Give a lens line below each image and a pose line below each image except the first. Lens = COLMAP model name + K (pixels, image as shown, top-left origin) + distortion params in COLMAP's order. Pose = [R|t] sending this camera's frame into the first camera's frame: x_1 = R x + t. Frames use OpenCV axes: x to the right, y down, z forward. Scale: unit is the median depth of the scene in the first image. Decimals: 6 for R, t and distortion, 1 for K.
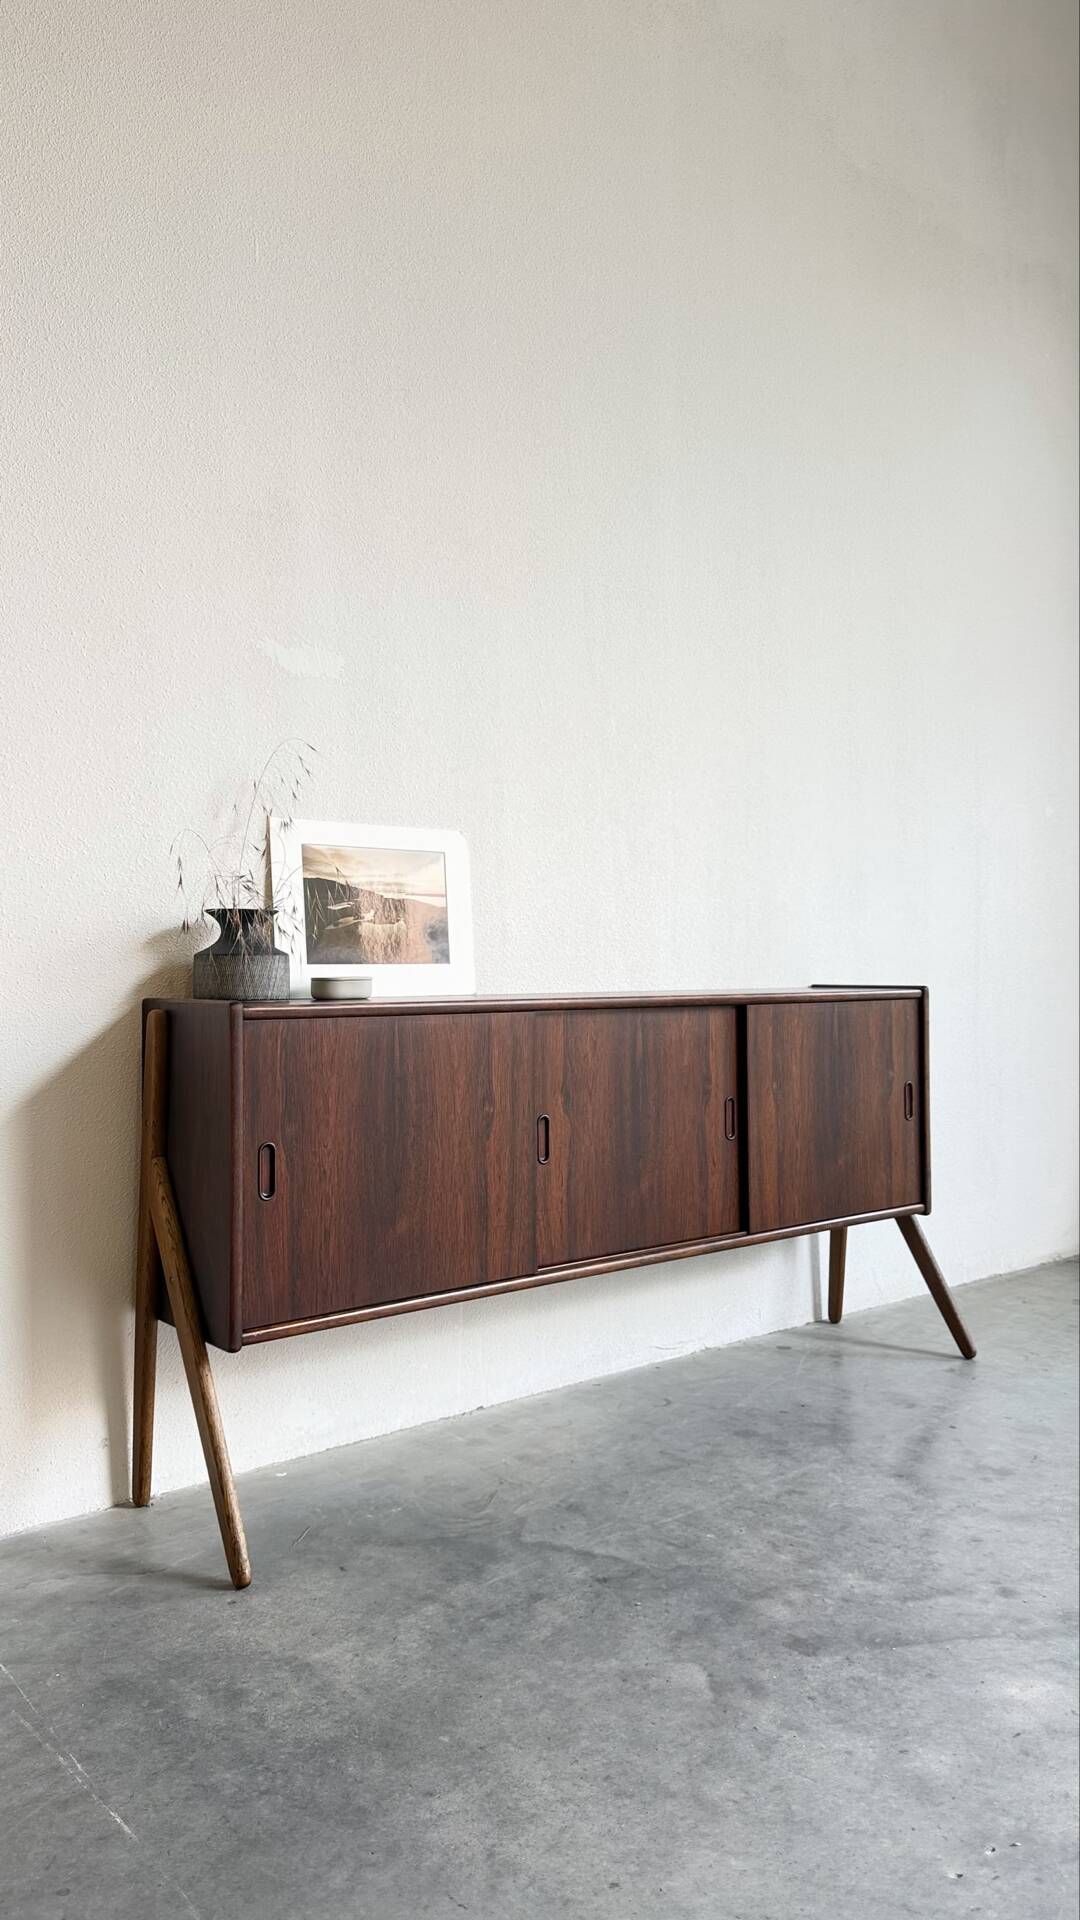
lens RADIAL K [[1339.0, 0, 538.5], [0, 1339.0, 960.1], [0, 0, 1]] dist [0.171864, -0.362085]
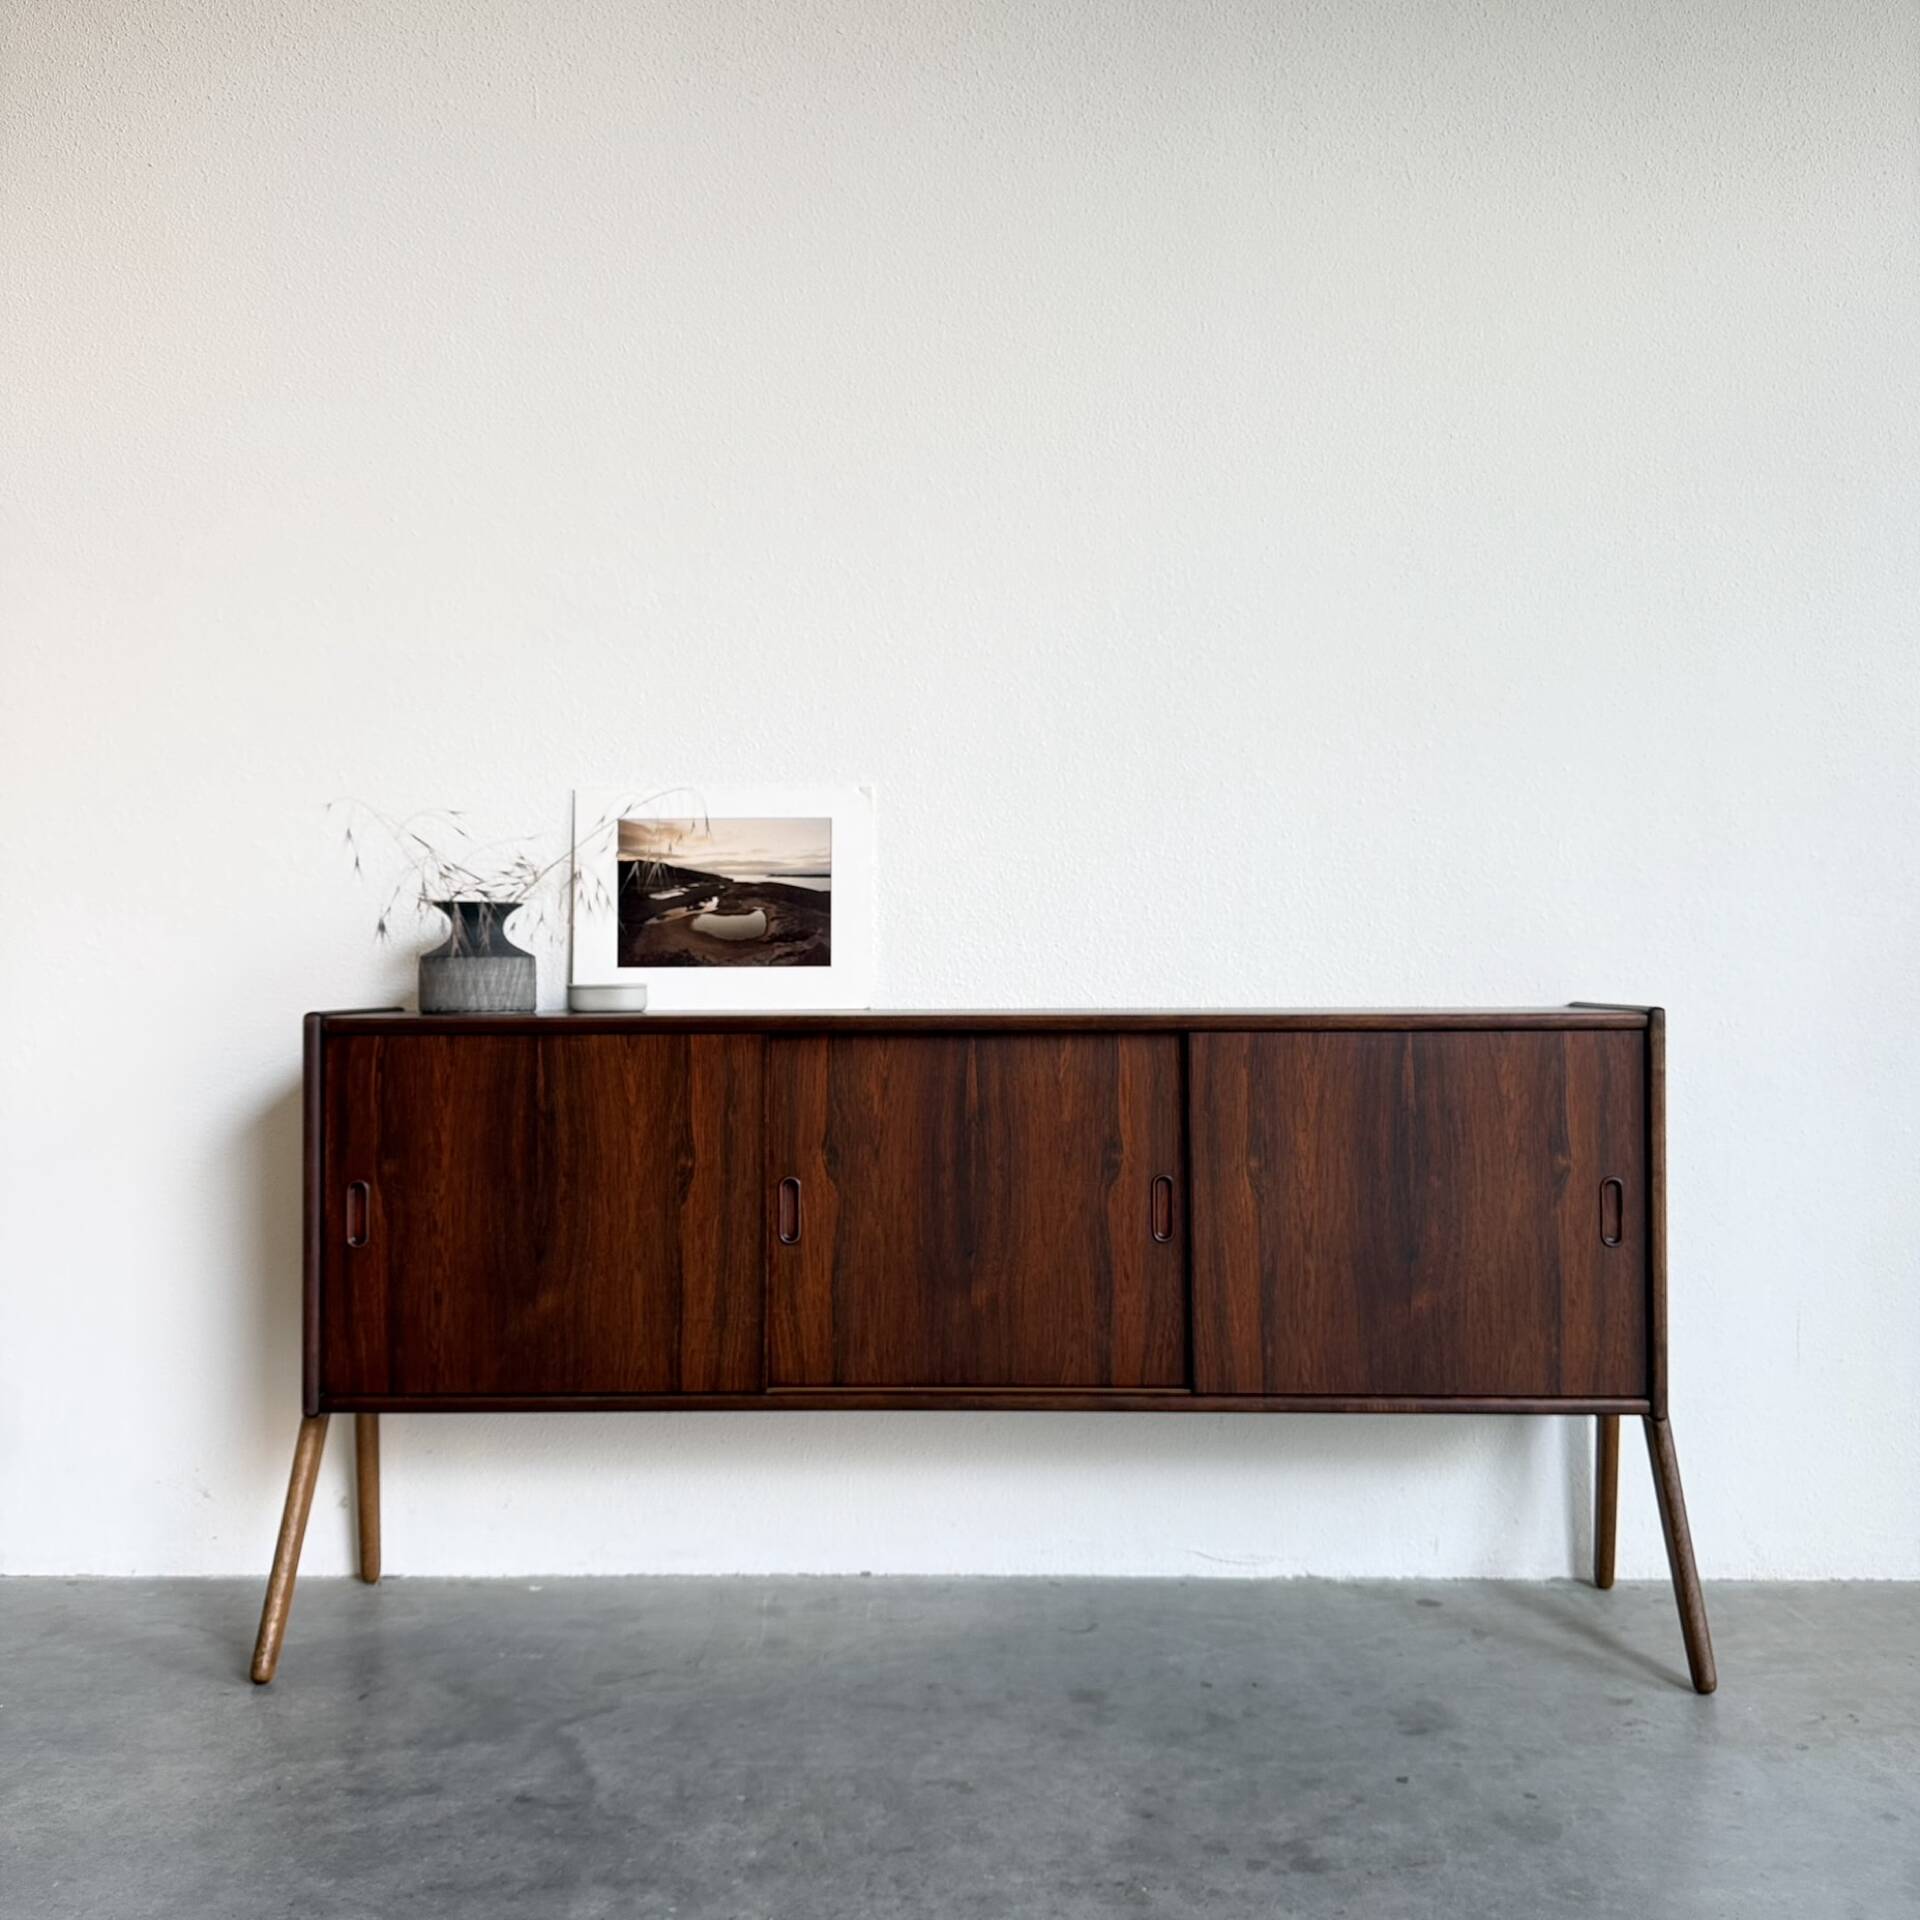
lens RADIAL K [[1788.2, 0, 957.6], [0, 1788.2, 966.1], [0, 0, 1]] dist [0.170601, -0.345664]
pose [[0.762308, 0.000562, -0.647214, 0.719283], [0.003370, 0.999983, 0.004838, -0.002823], [0.647206, -0.005869, 0.762293, 0.329155]]
